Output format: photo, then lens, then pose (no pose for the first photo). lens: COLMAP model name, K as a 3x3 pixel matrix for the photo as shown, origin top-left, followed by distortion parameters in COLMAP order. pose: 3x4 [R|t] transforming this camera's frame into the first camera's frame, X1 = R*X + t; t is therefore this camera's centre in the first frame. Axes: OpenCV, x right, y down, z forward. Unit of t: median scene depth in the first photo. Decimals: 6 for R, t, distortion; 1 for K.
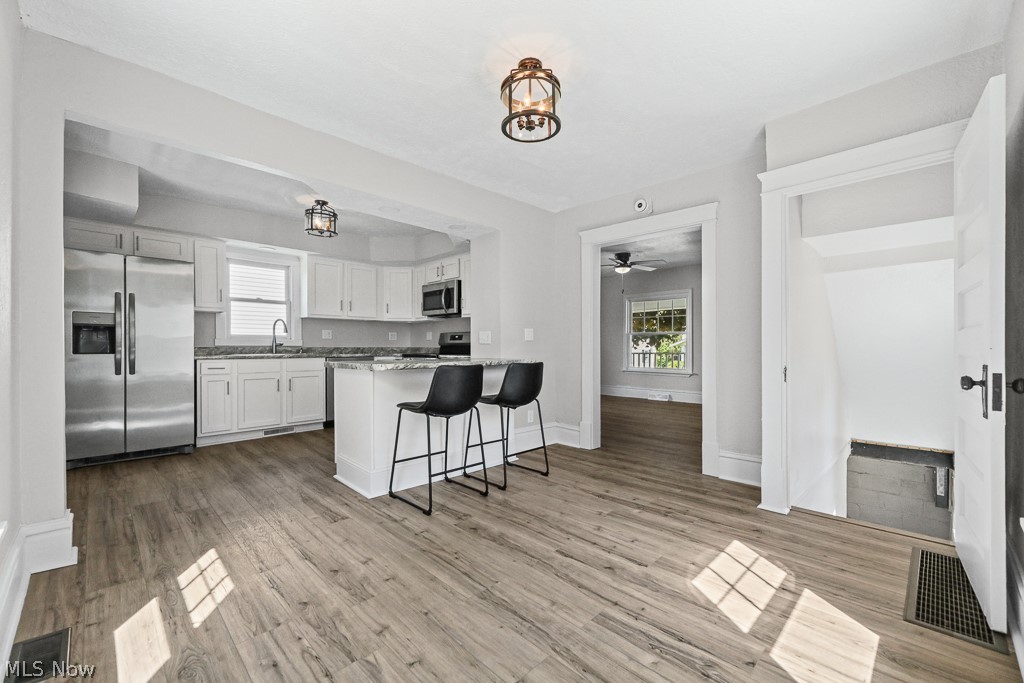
lens RADIAL K [[425.7, 0, 506.3], [0, 425.7, 346.0], [0, 0, 1]] dist [0.002015, -0.003287]
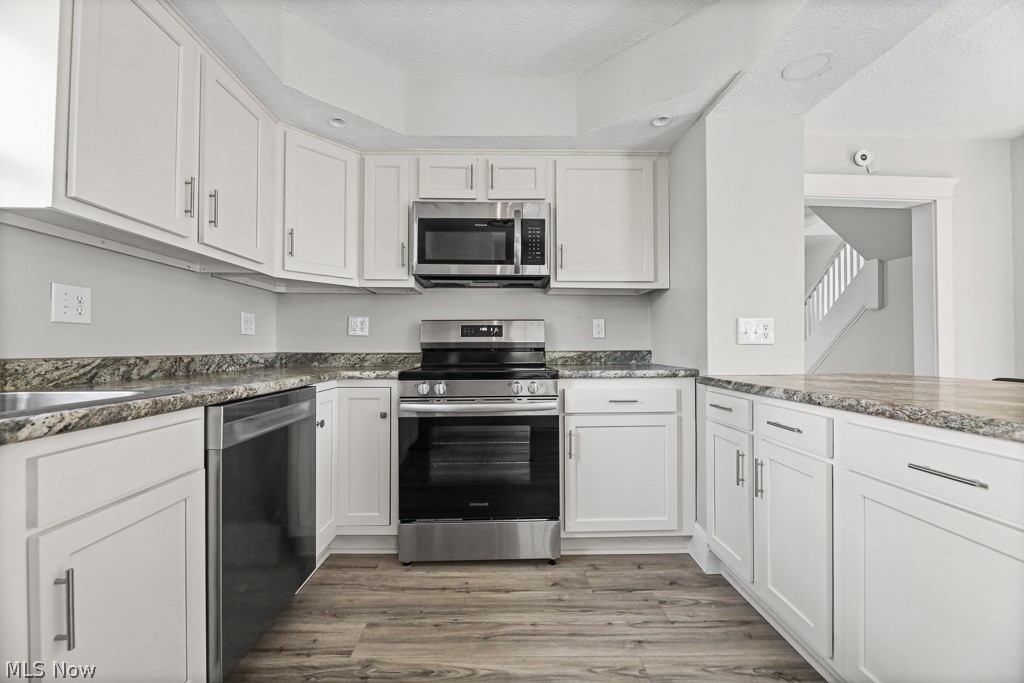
lens RADIAL K [[426.1, 0, 512.0], [0, 426.1, 341.5], [0, 0, 1]] dist [-0.001115, -0.000137]
pose [[0.672759, 0.010370, 0.739789, -0.433482], [-0.000997, 0.999914, -0.013110, -0.002427], [-0.739861, 0.008082, 0.672711, 0.658196]]
